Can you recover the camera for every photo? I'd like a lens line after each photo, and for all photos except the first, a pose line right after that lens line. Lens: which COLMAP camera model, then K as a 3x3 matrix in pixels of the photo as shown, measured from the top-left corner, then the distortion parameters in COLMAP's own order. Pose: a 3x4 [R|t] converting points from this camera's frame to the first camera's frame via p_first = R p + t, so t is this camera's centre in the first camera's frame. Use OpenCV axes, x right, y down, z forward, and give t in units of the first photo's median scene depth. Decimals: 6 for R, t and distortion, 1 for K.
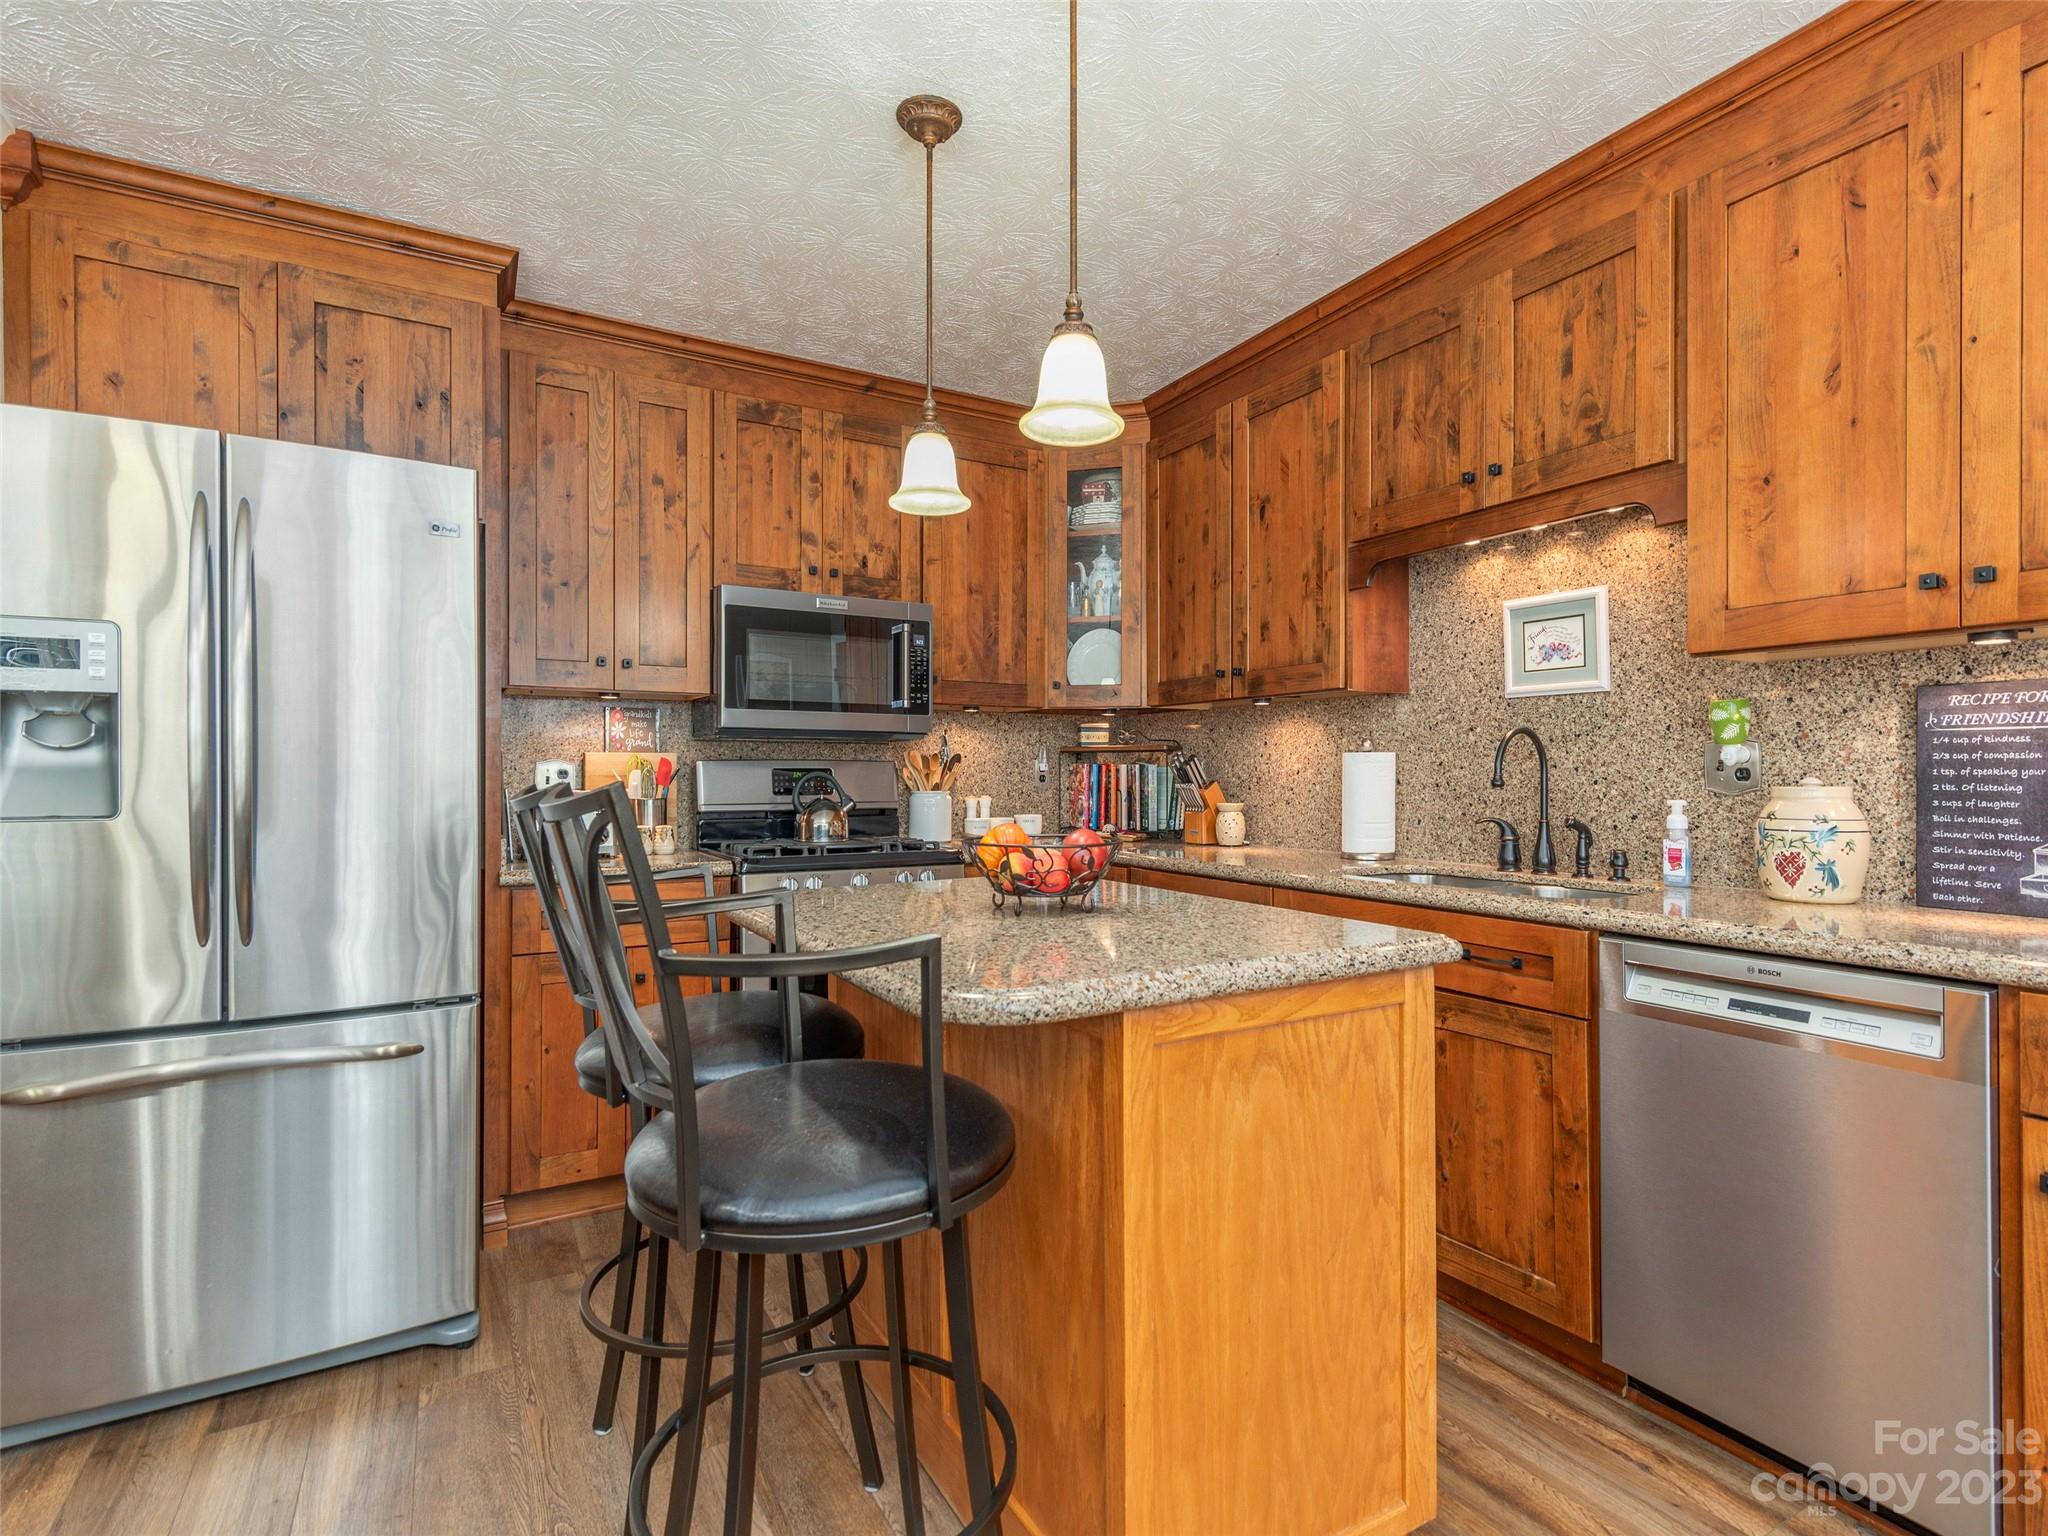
lens RADIAL K [[1010.7, 0, 1027.3], [0, 1010.7, 777.3], [0, 0, 1]] dist [0.005238, 0.002952]
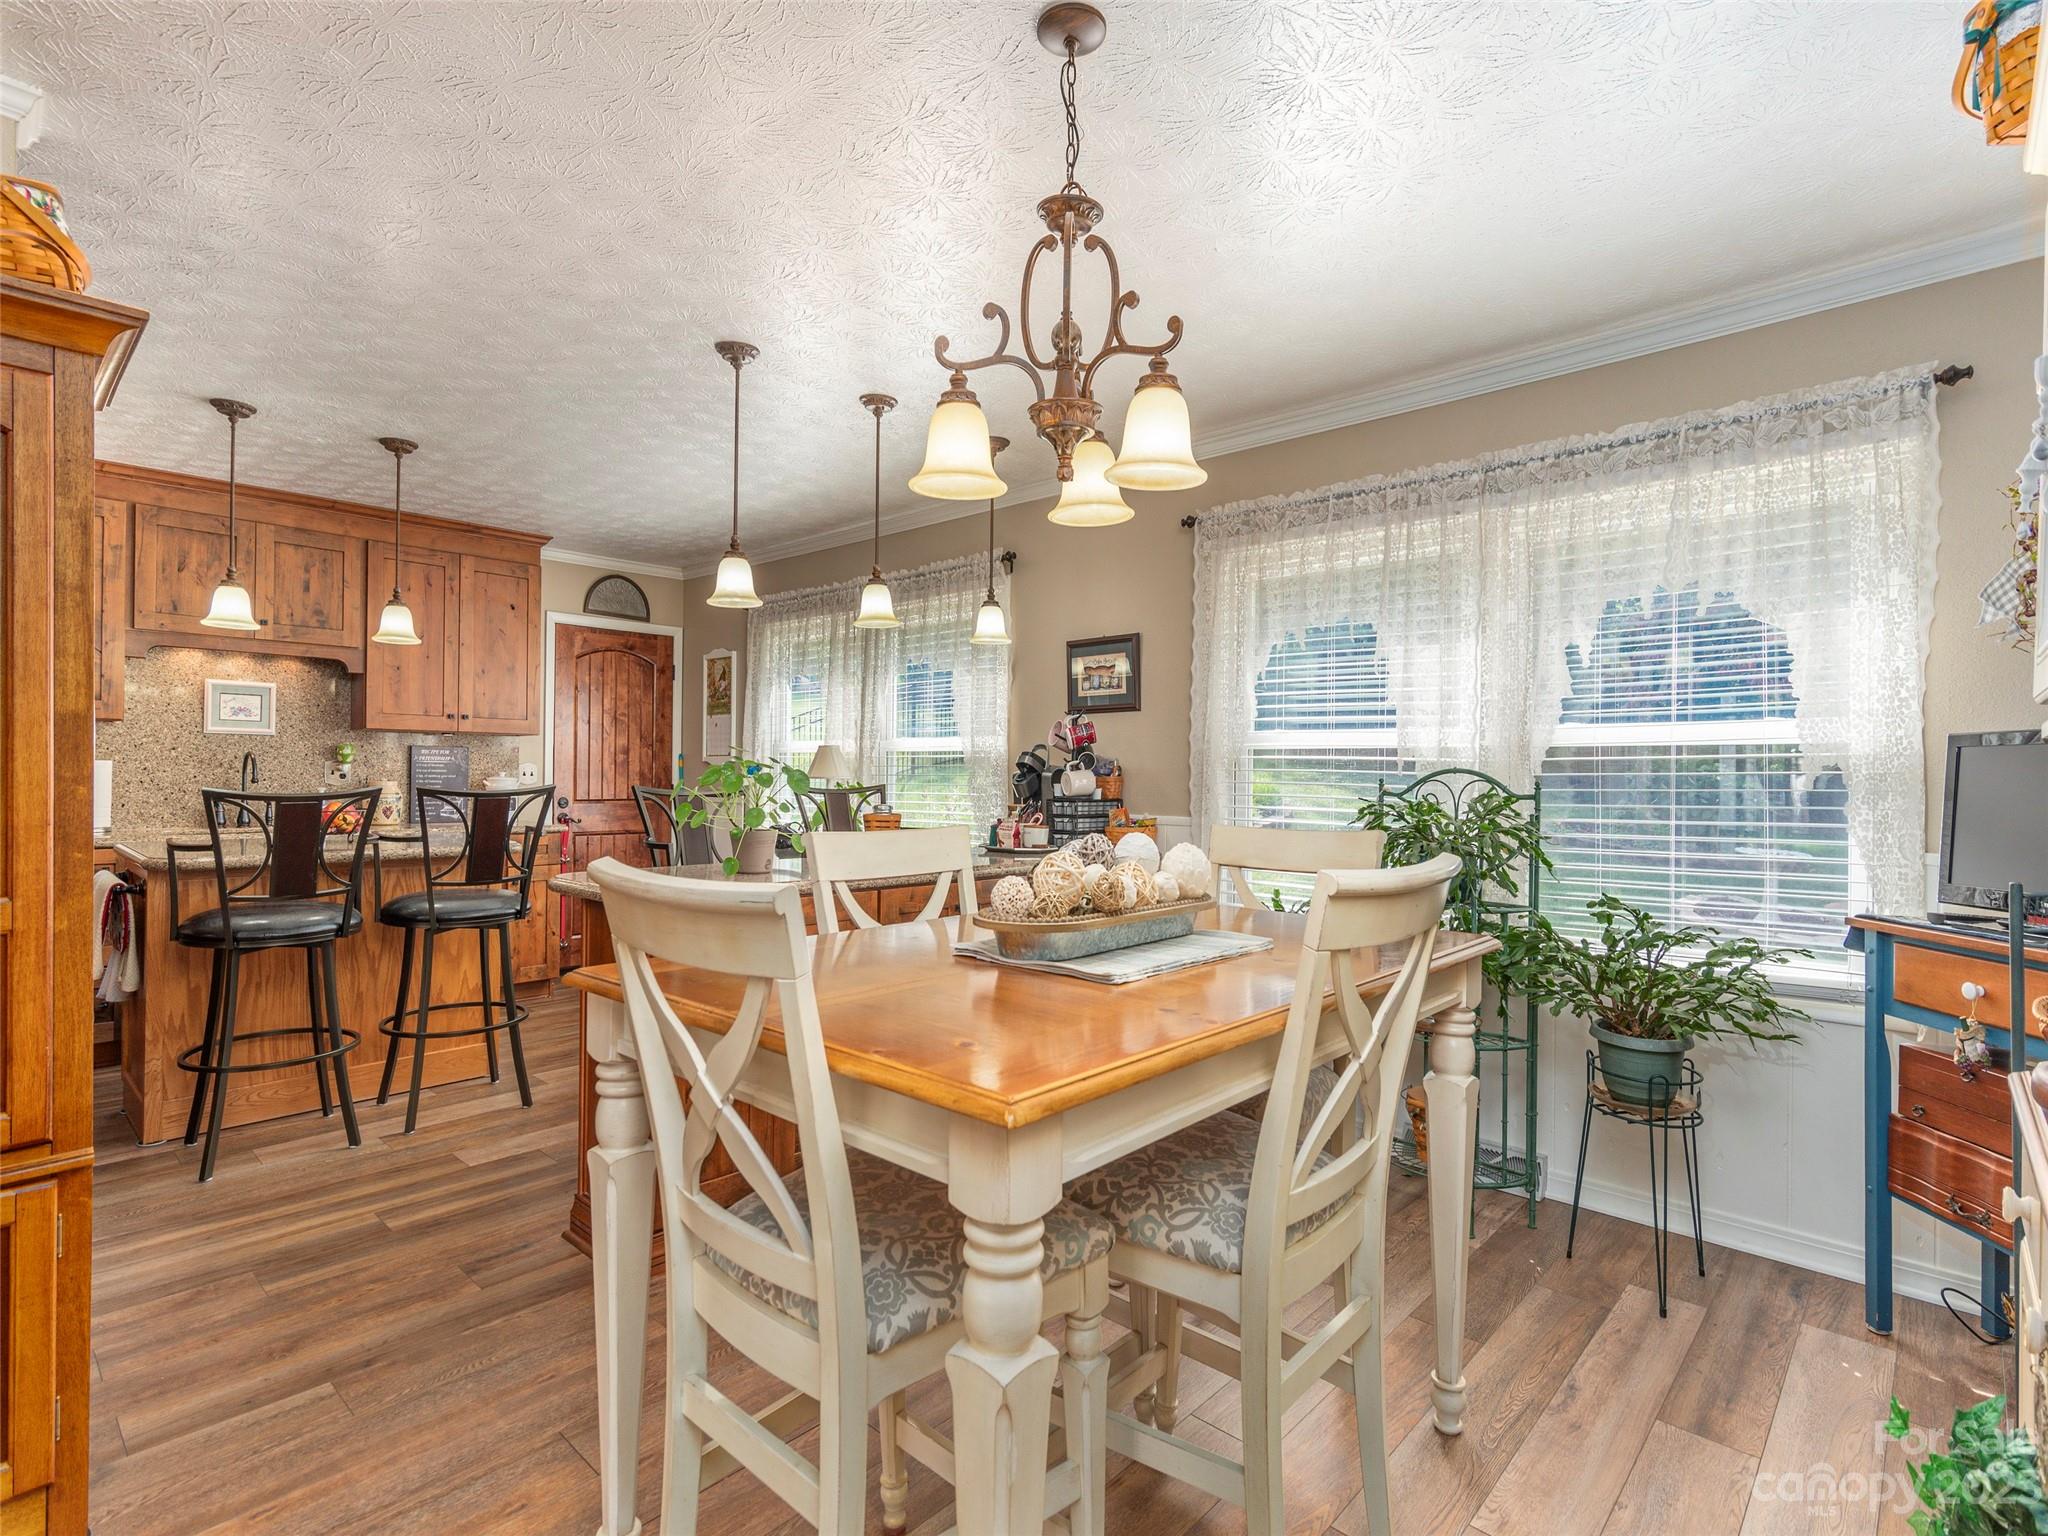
lens RADIAL K [[1010.7, 0, 1018.2], [0, 1010.7, 769.0], [0, 0, 1]] dist [0.005238, 0.002952]
pose [[-0.298591, 0.002082, 0.954379, -1.505211], [-0.010694, 0.999928, -0.005527, -0.017806], [-0.954321, -0.011856, -0.298547, 0.147871]]
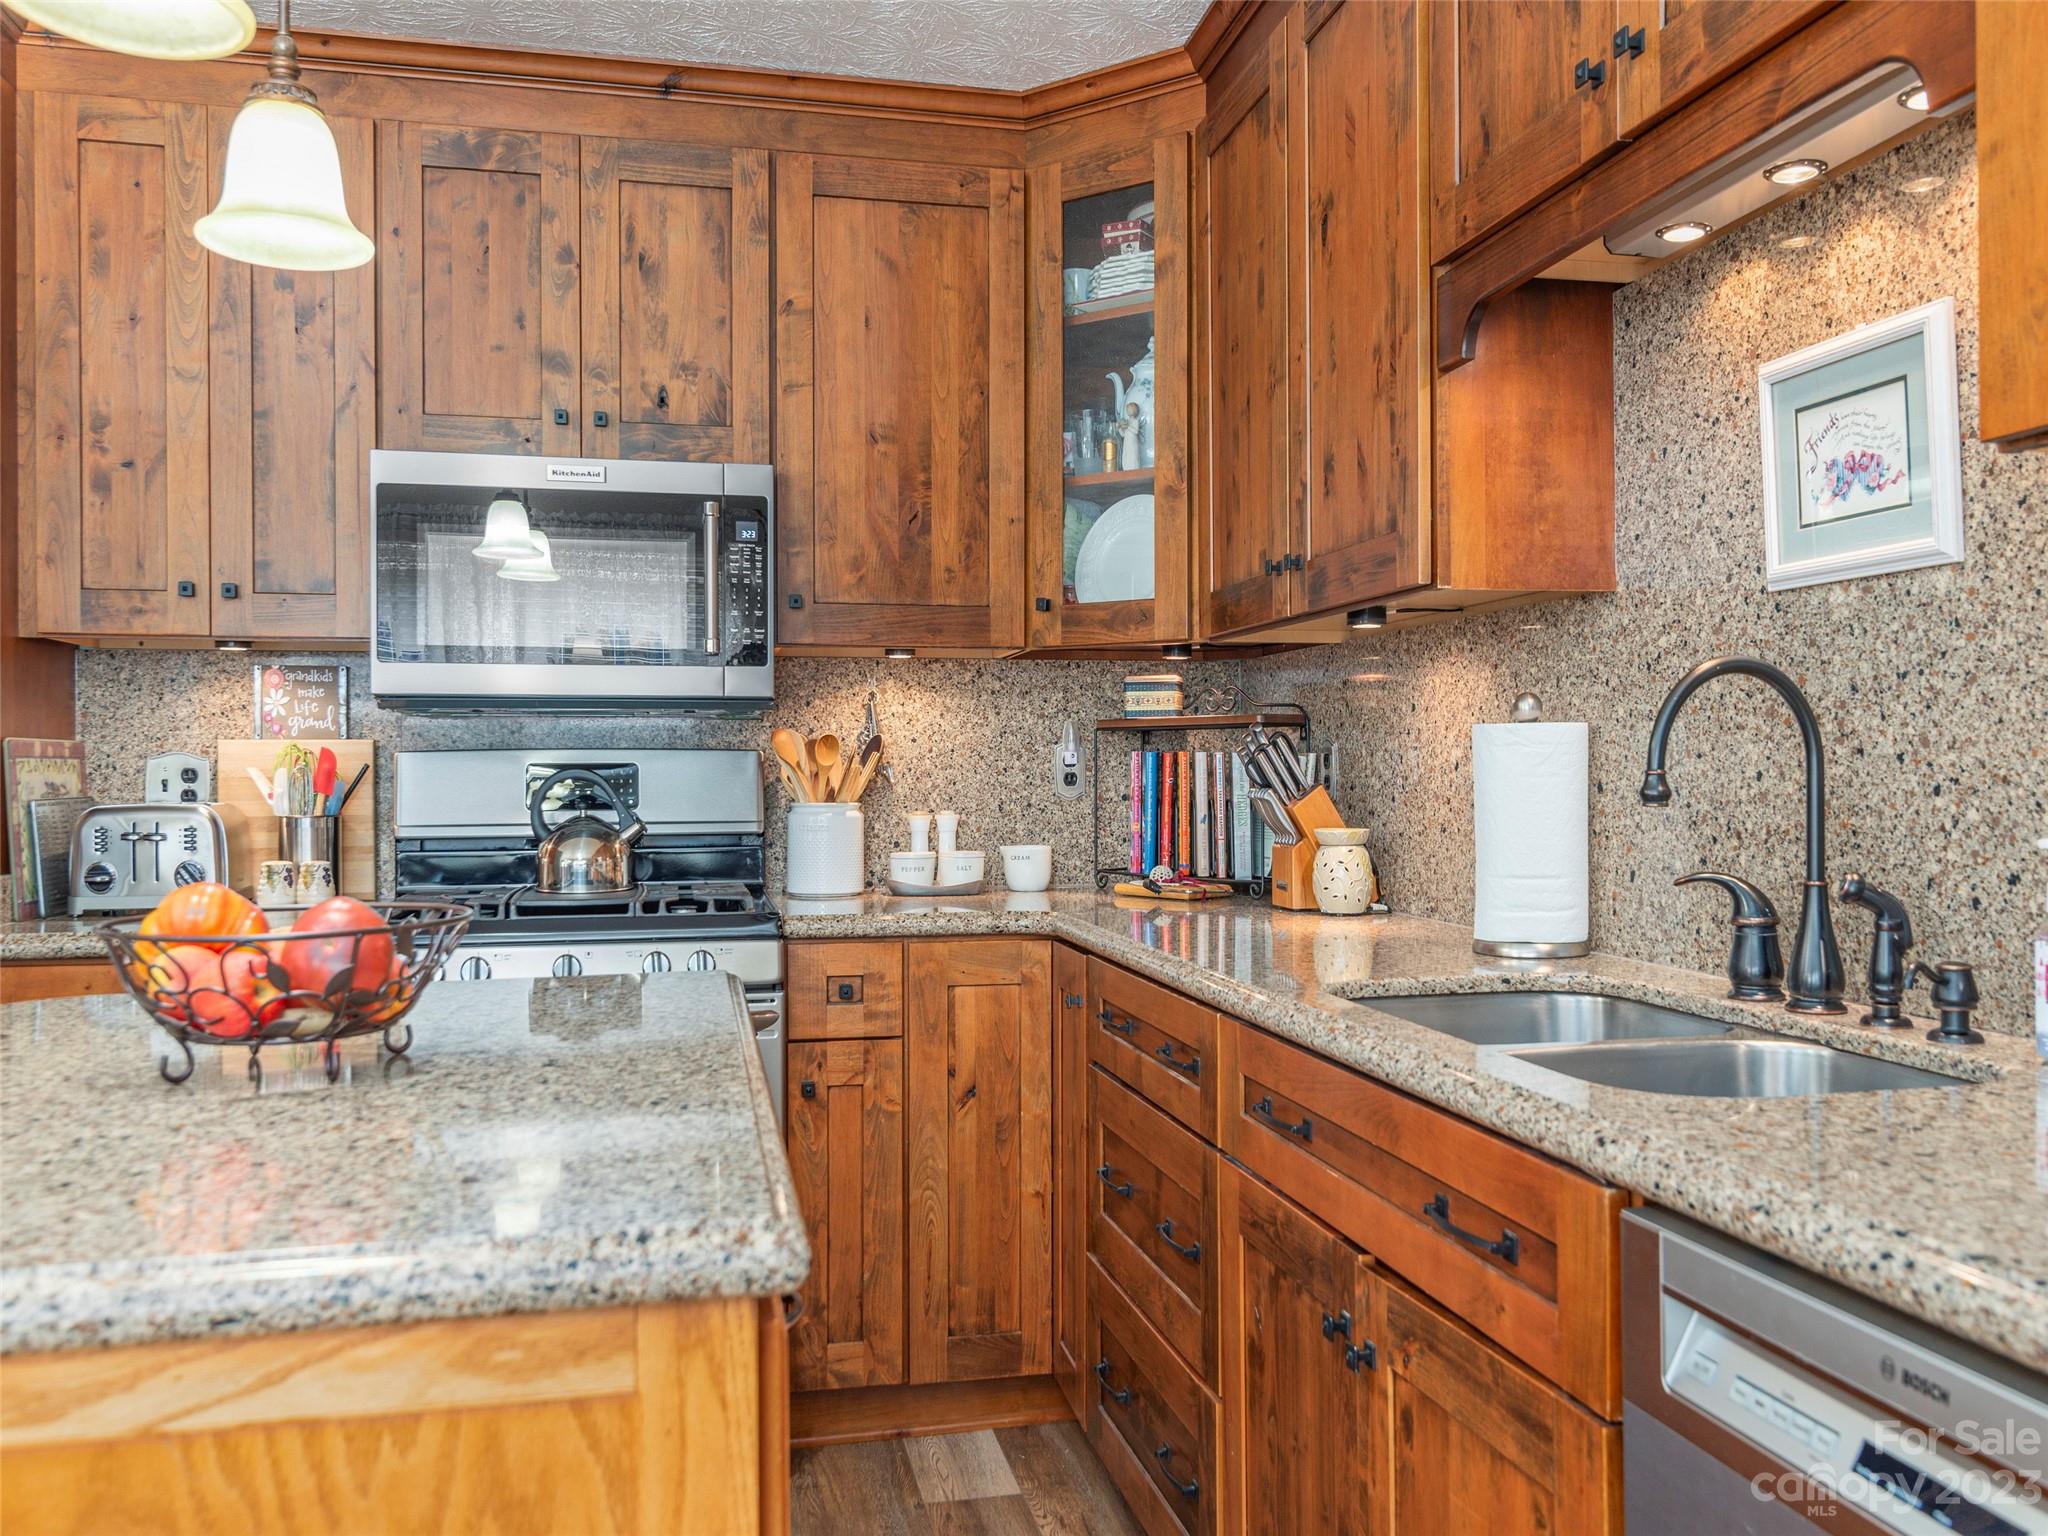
lens RADIAL K [[1598.9, 0, 1028.1], [0, 1598.9, 778.2], [0, 0, 1]] dist [0.000450, 0.000866]
pose [[0.954086, -0.003162, -0.299516, 0.340203], [0.004376, 0.999985, 0.003386, -0.002976], [0.299501, -0.004541, 0.954085, 0.237612]]
